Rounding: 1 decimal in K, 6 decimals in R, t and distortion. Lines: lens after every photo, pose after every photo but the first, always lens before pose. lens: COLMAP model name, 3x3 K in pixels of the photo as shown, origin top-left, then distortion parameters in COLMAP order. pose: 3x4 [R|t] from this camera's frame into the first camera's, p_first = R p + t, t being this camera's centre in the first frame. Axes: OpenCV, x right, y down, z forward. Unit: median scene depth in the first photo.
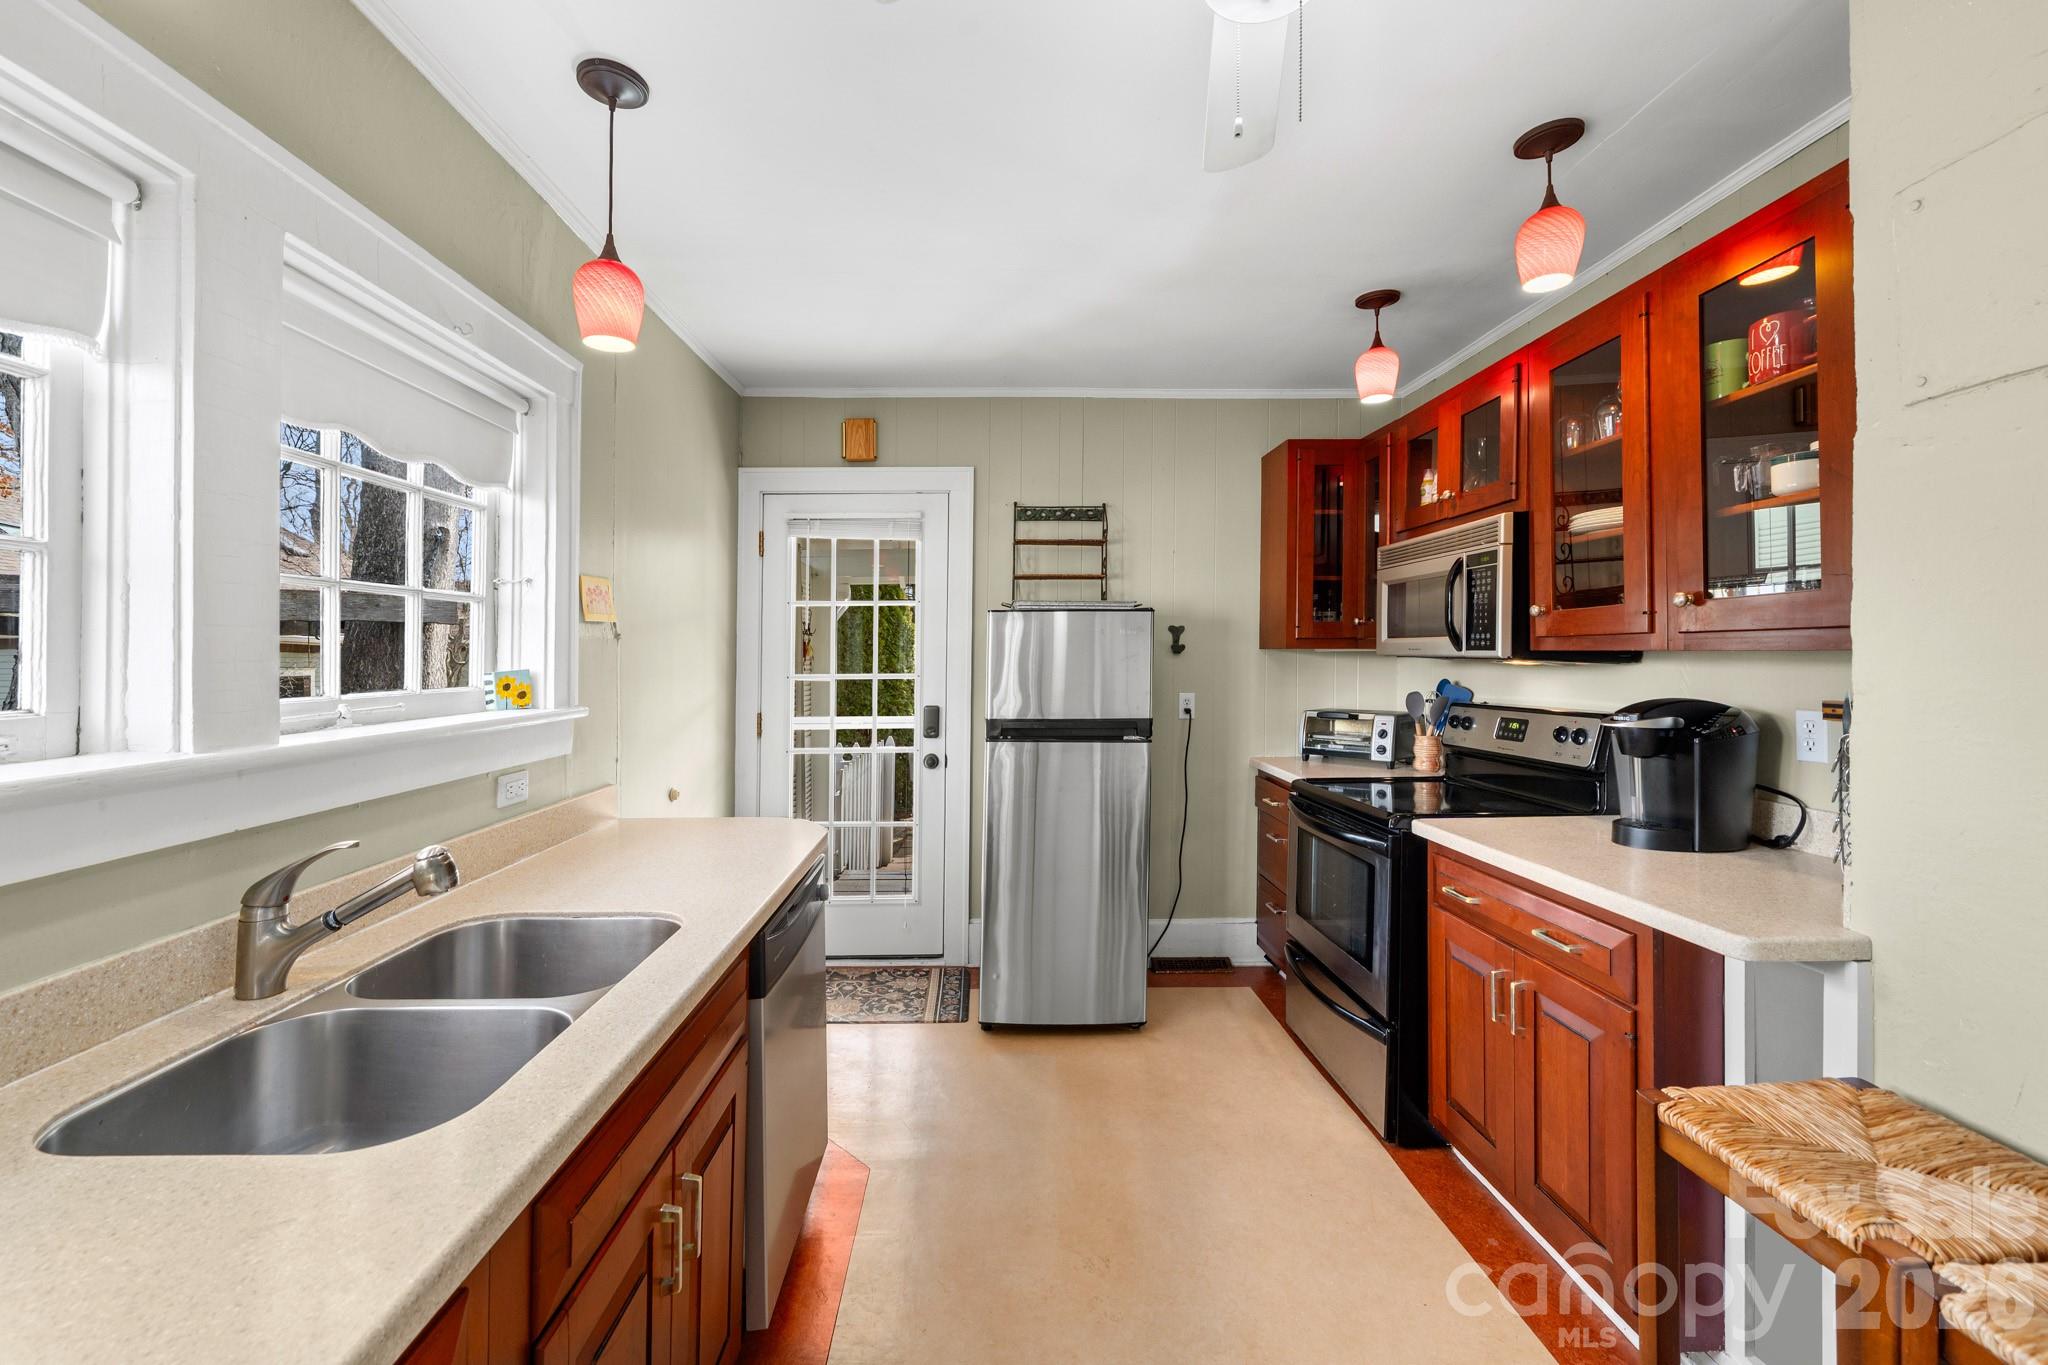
lens RADIAL K [[815.8, 0, 1024.0], [0, 815.8, 682.5], [0, 0, 1]] dist [-0.001075, -0.000055]
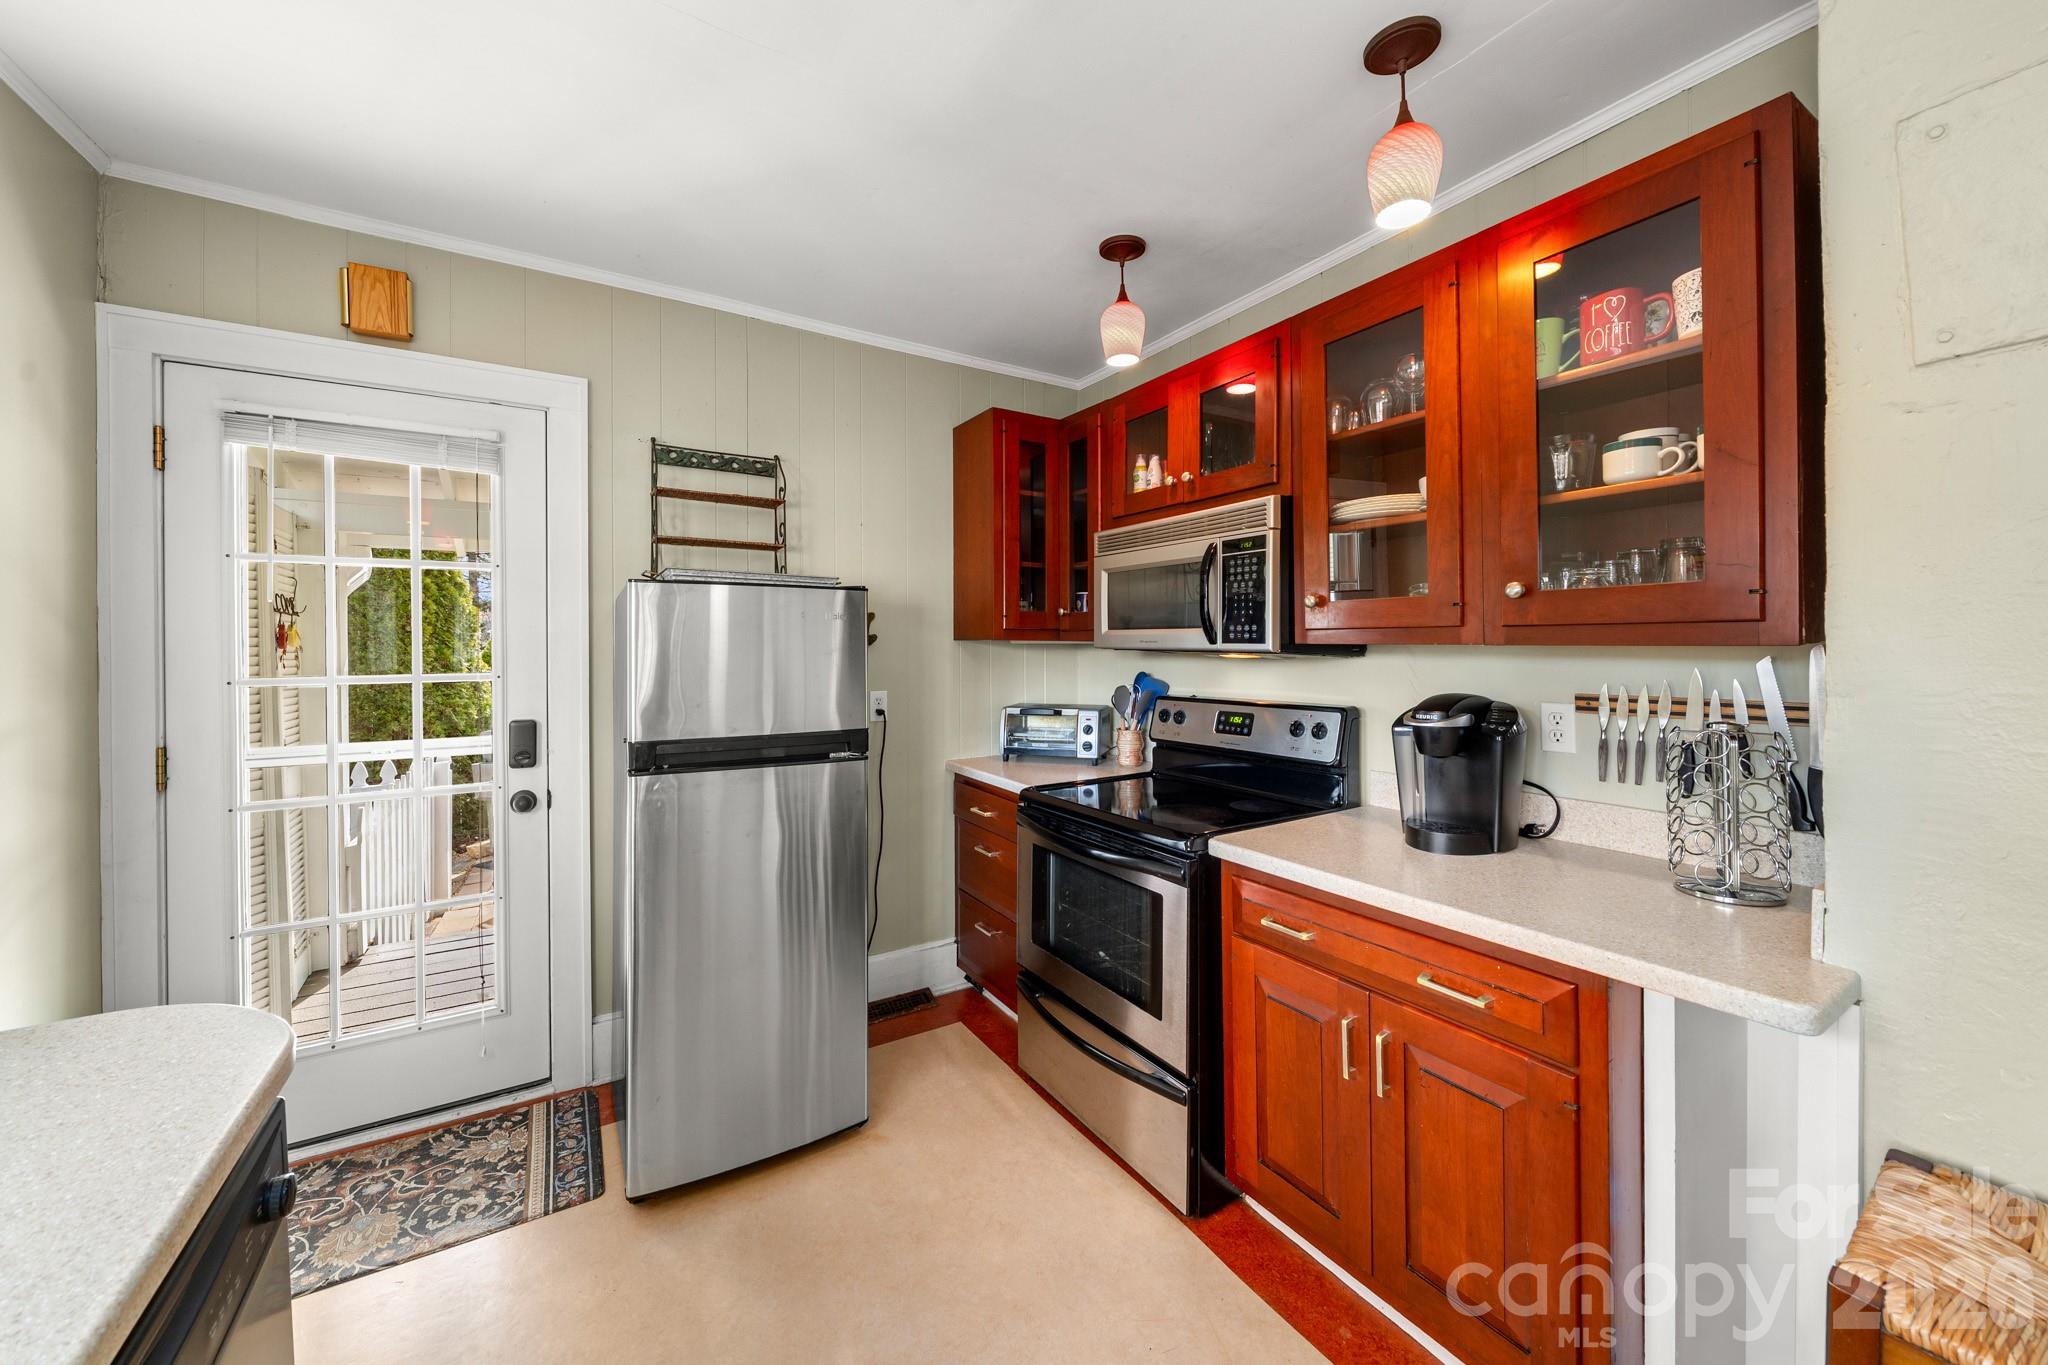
lens RADIAL K [[741.8, 0, 1021.1], [0, 741.8, 677.6], [0, 0, 1]] dist [-0.005816, 0.000040]
pose [[0.875651, -0.017038, 0.482644, -0.050600], [0.012640, 0.999844, 0.012363, -0.010381], [-0.482779, -0.004725, 0.875730, 0.282271]]
